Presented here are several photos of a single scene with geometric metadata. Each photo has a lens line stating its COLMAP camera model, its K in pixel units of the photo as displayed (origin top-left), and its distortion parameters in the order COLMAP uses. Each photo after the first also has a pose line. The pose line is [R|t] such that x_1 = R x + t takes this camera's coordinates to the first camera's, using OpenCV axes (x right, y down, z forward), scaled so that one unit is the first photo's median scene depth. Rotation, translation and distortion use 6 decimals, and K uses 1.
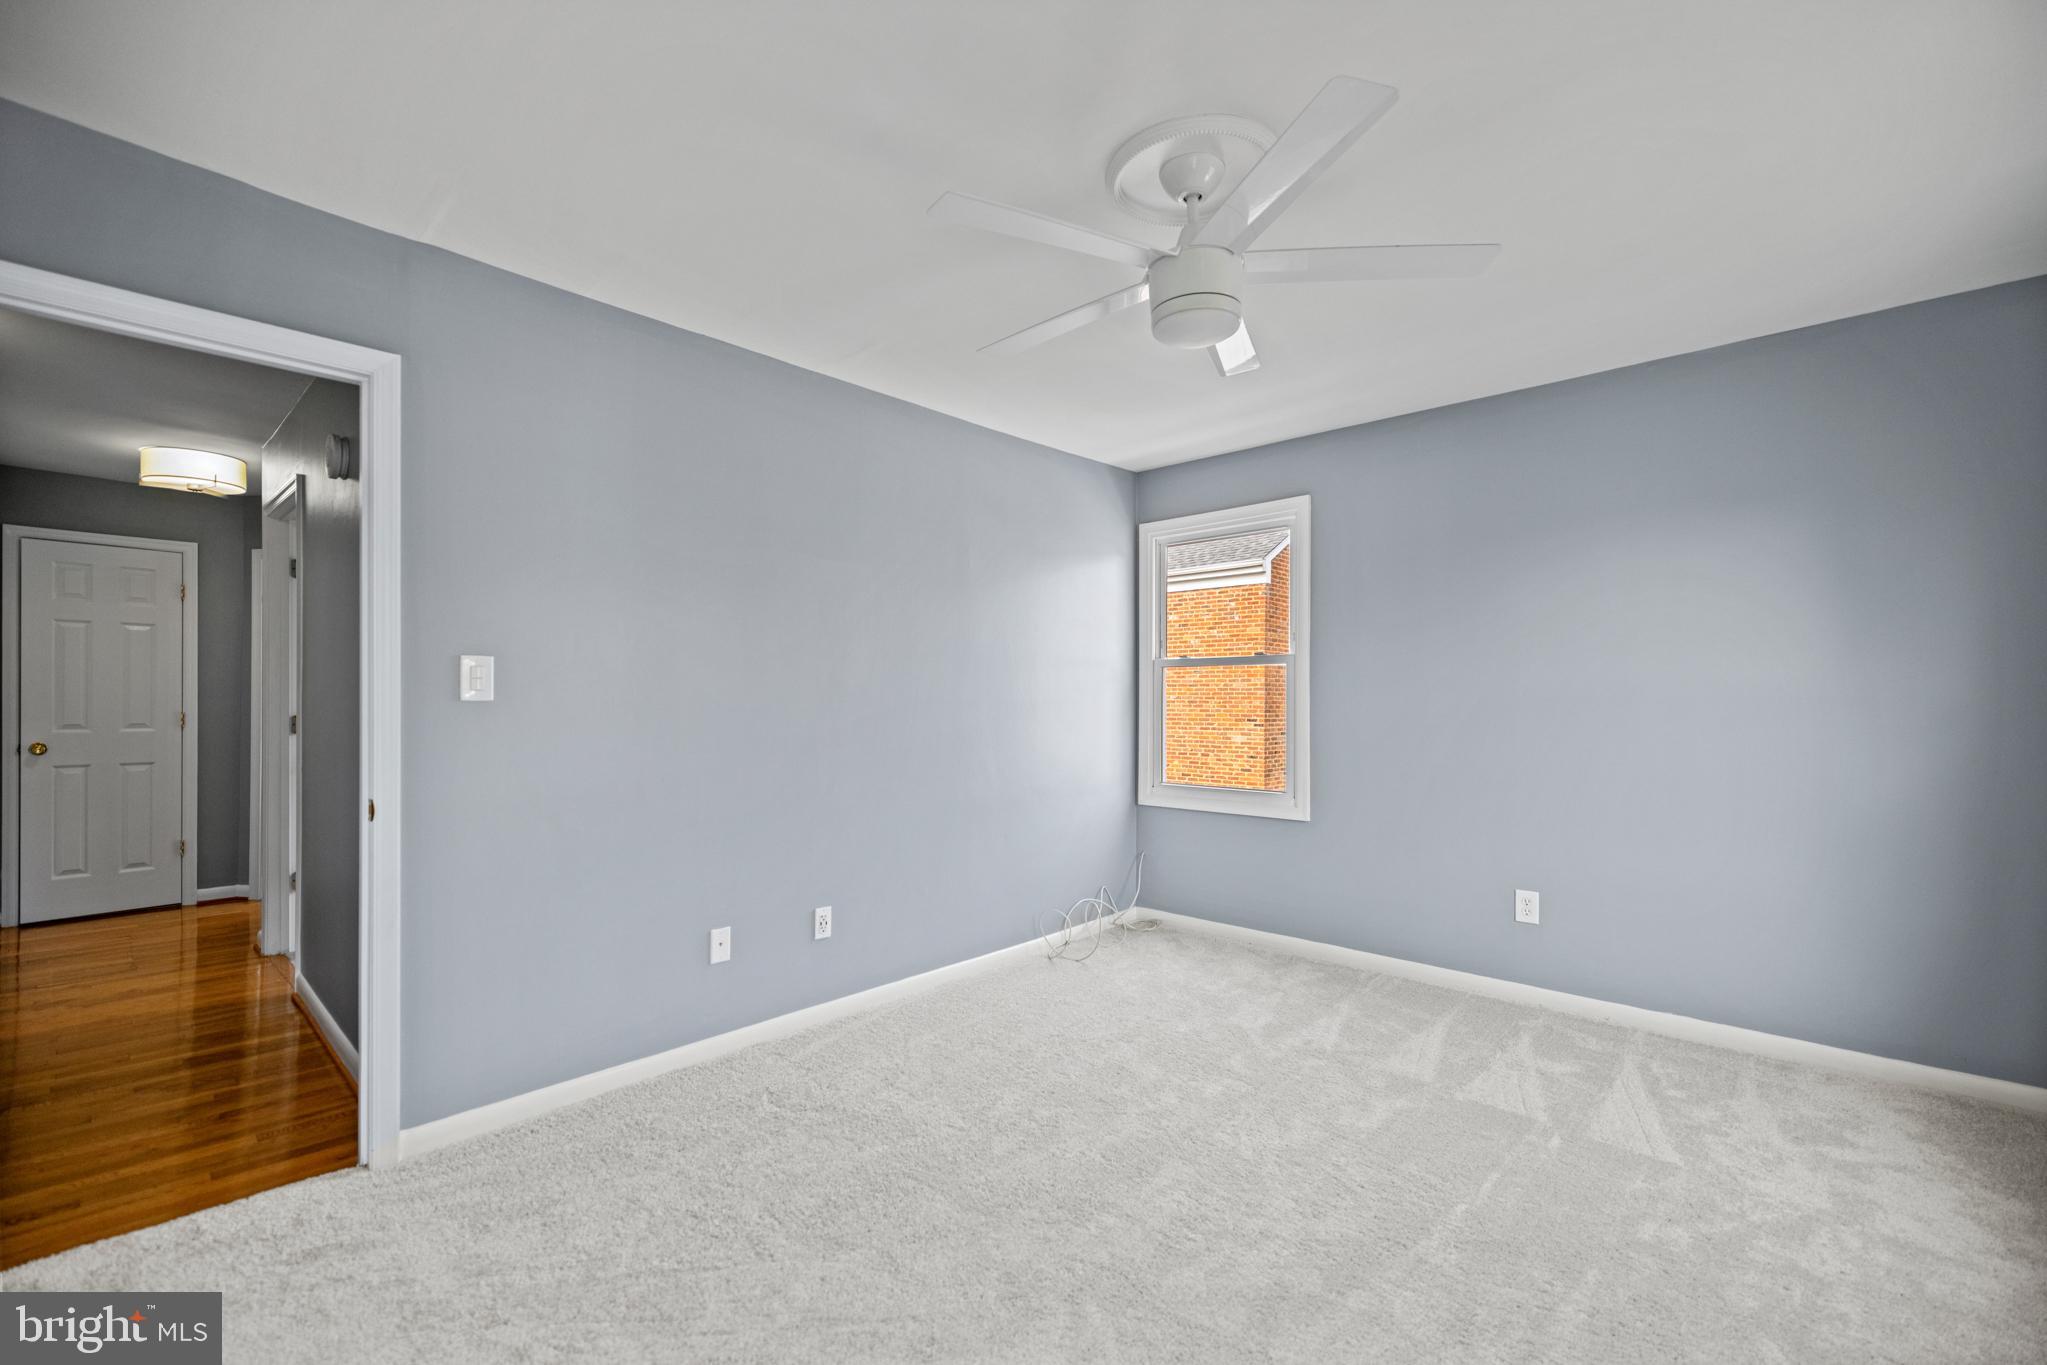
lens RADIAL K [[875.6, 0, 1020.0], [0, 875.6, 693.9], [0, 0, 1]] dist [0.002676, 0.000361]
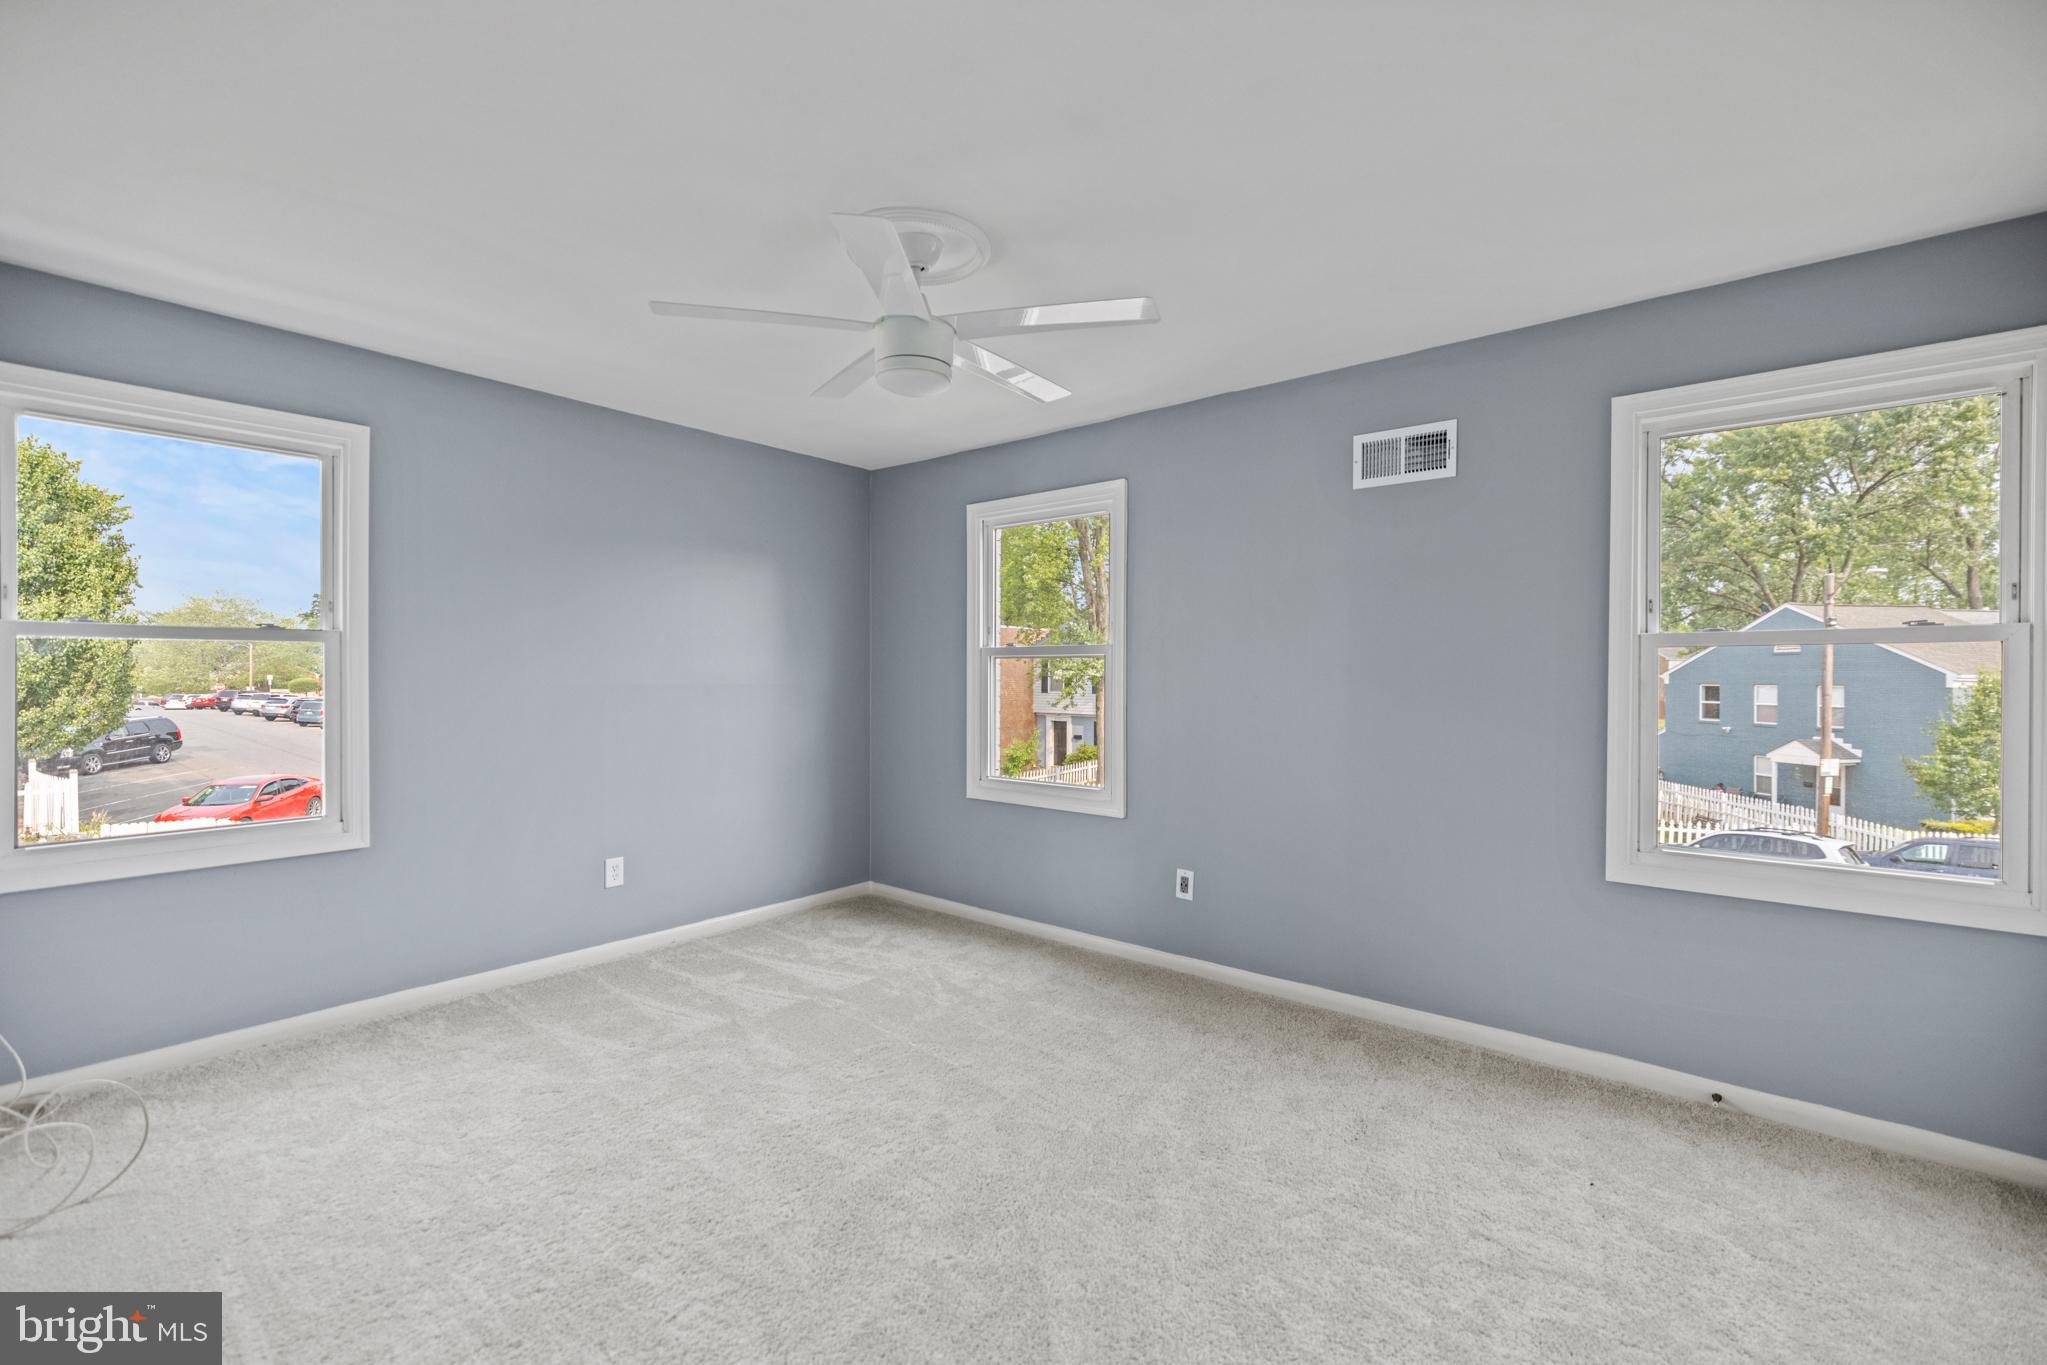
lens RADIAL K [[875.6, 0, 1025.6], [0, 875.6, 671.2], [0, 0, 1]] dist [0.002676, 0.000361]
pose [[-0.076330, -0.000362, 0.997083, -0.736551], [-0.011286, 0.999936, -0.000501, -0.025088], [-0.997019, -0.011292, -0.076329, 0.717211]]
